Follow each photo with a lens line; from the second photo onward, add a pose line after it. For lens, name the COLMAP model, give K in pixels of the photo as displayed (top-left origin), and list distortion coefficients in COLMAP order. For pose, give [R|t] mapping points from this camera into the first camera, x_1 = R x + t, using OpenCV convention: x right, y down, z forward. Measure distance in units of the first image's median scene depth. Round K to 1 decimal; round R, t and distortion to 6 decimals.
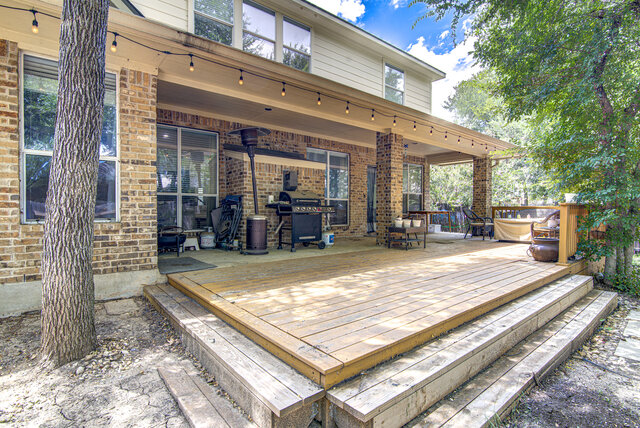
lens RADIAL K [[318.2, 0, 319.7], [0, 318.2, 213.7], [0, 0, 1]] dist [-0.002174, -0.000405]
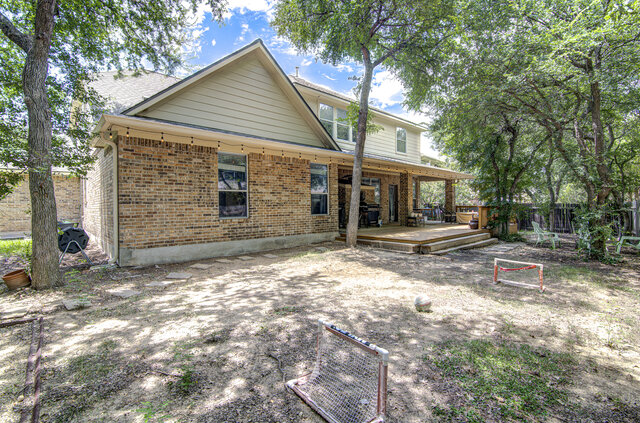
lens RADIAL K [[290.0, 0, 320.0], [0, 290.0, 210.4], [0, 0, 1]] dist [0.002235, 0.000114]
pose [[0.998881, -0.012924, 0.045500, -0.329676], [0.012923, 0.999916, 0.000325, -0.007089], [-0.045501, 0.000264, 0.998964, -0.664530]]
